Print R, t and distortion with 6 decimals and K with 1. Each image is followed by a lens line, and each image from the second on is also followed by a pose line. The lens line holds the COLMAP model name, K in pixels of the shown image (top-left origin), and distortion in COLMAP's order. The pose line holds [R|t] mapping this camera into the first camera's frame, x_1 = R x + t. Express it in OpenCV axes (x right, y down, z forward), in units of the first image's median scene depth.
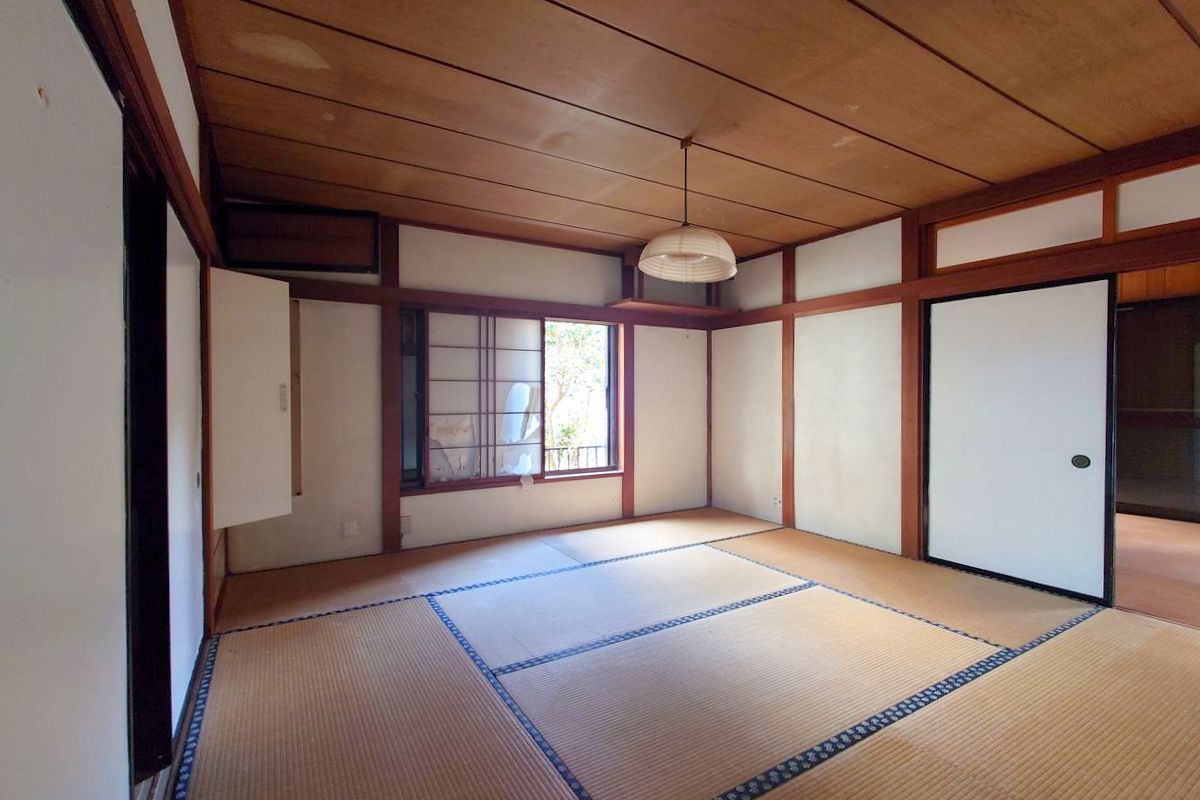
lens RADIAL K [[540.2, 0, 600.1], [0, 540.2, 402.3], [0, 0, 1]] dist [0.000621, -0.000182]
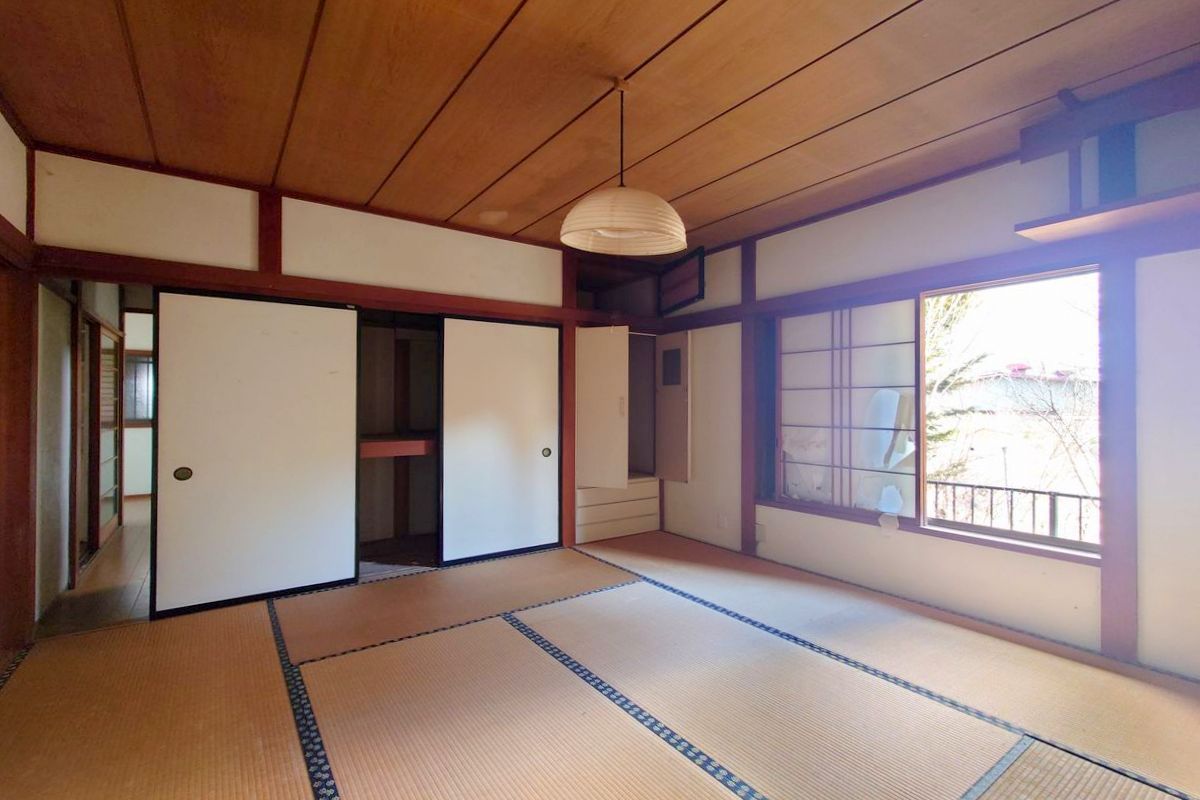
lens RADIAL K [[540.2, 0, 600.1], [0, 540.2, 402.3], [0, 0, 1]] dist [0.000621, -0.000182]
pose [[0.071153, -0.003016, -0.997461, 0.591231], [-0.014733, 0.999883, -0.004074, -0.009052], [0.997357, 0.014986, 0.071100, 0.585001]]
